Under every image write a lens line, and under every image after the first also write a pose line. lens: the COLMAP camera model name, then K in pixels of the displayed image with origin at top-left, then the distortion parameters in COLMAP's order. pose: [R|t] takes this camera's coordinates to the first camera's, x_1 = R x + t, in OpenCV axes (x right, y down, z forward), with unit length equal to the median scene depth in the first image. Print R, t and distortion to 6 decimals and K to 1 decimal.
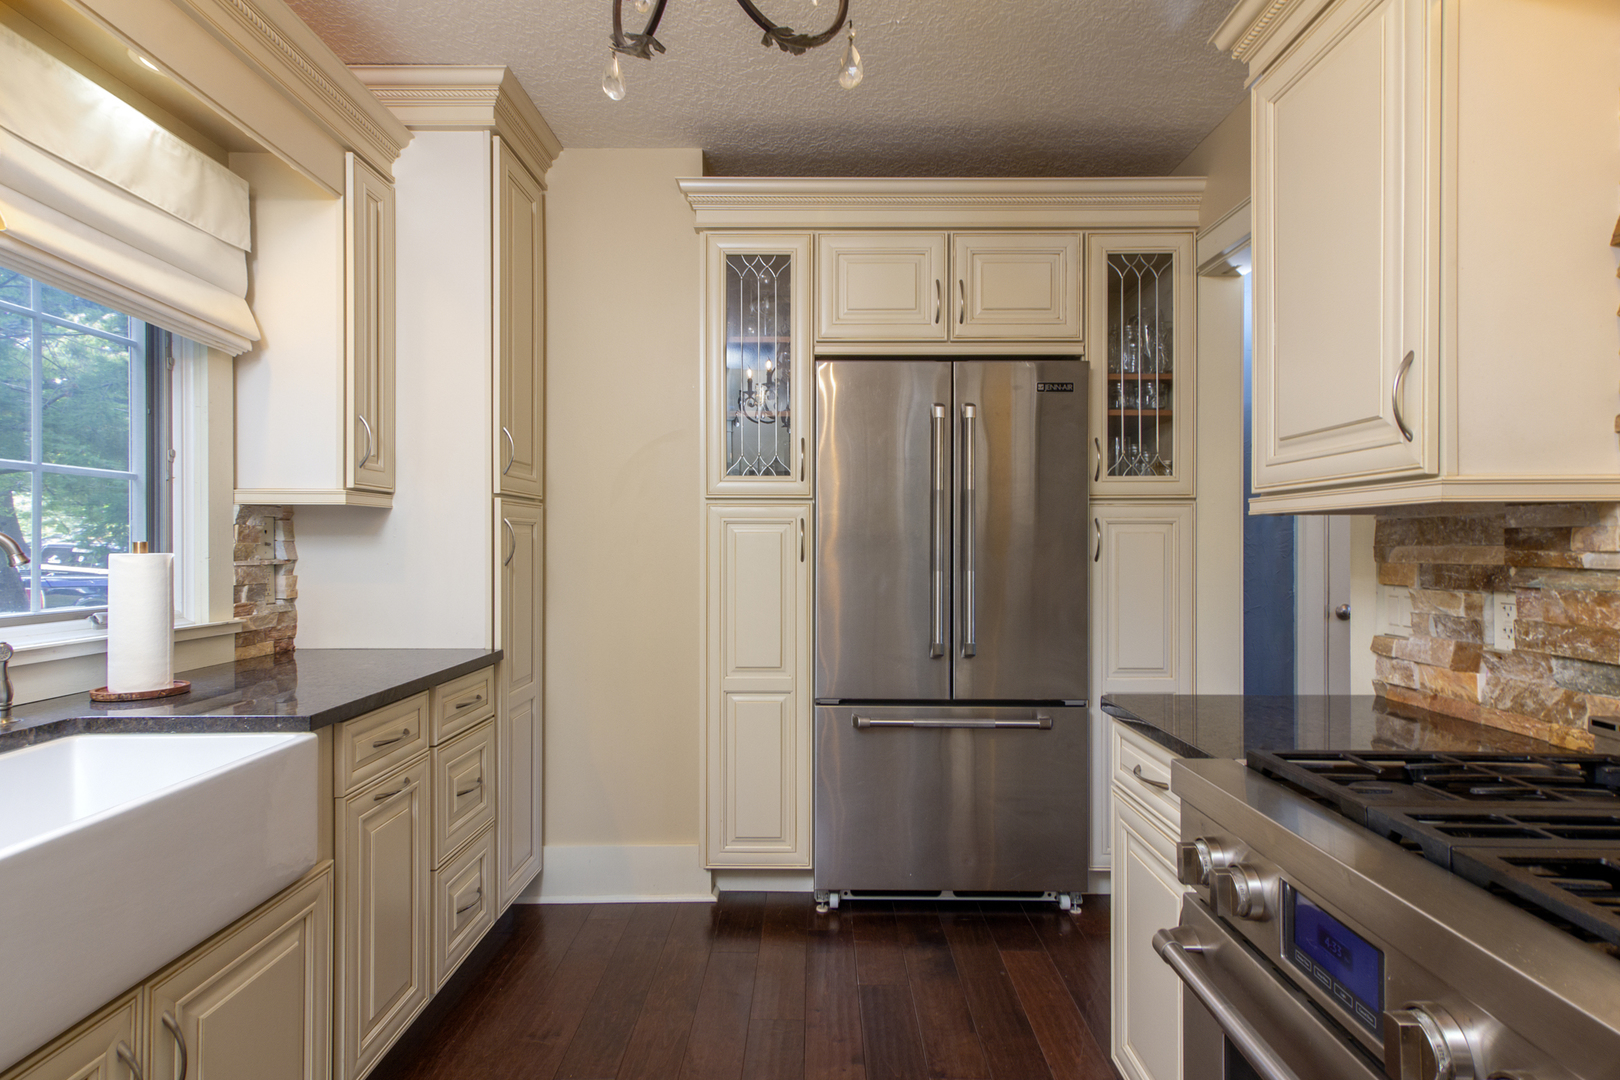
lens RADIAL K [[837.5, 0, 810.1], [0, 837.5, 548.6], [0, 0, 1]] dist [-0.000758, -0.000120]
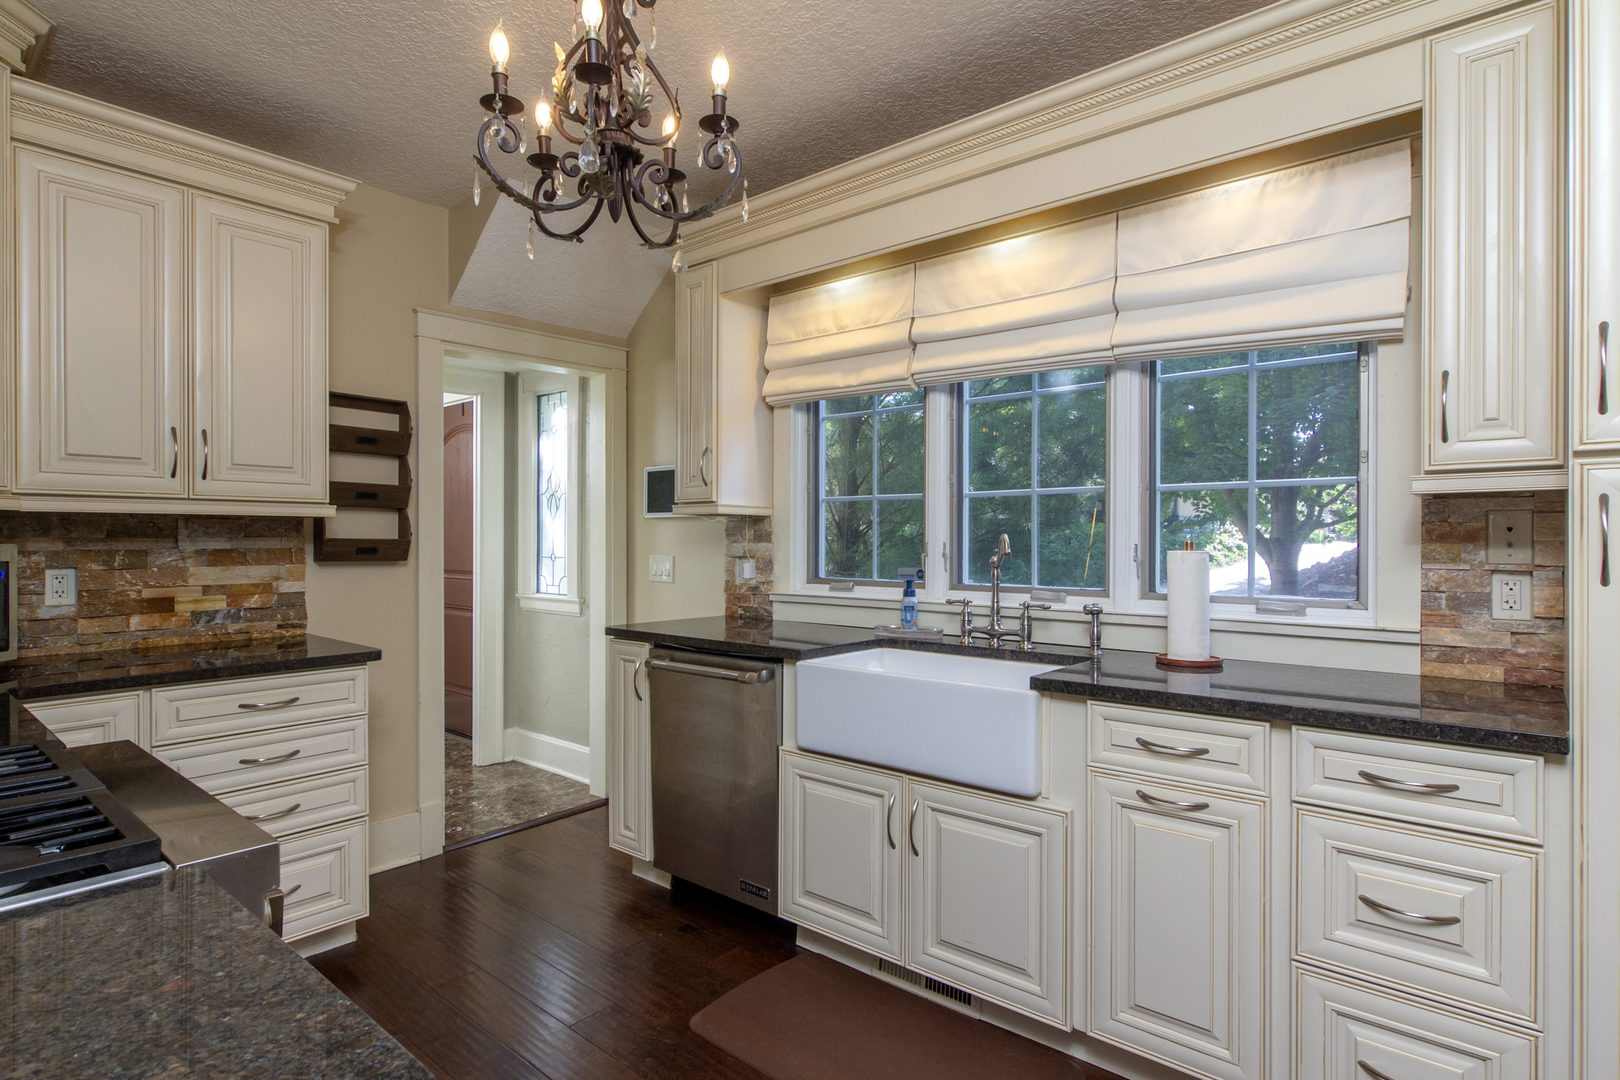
lens RADIAL K [[837.5, 0, 810.1], [0, 837.5, 548.6], [0, 0, 1]] dist [-0.000758, -0.000120]
pose [[-0.647190, 0.004974, -0.762312, 0.410819], [-0.002930, 0.999955, 0.009012, -0.007111], [0.762323, 0.008066, -0.647147, 1.072597]]
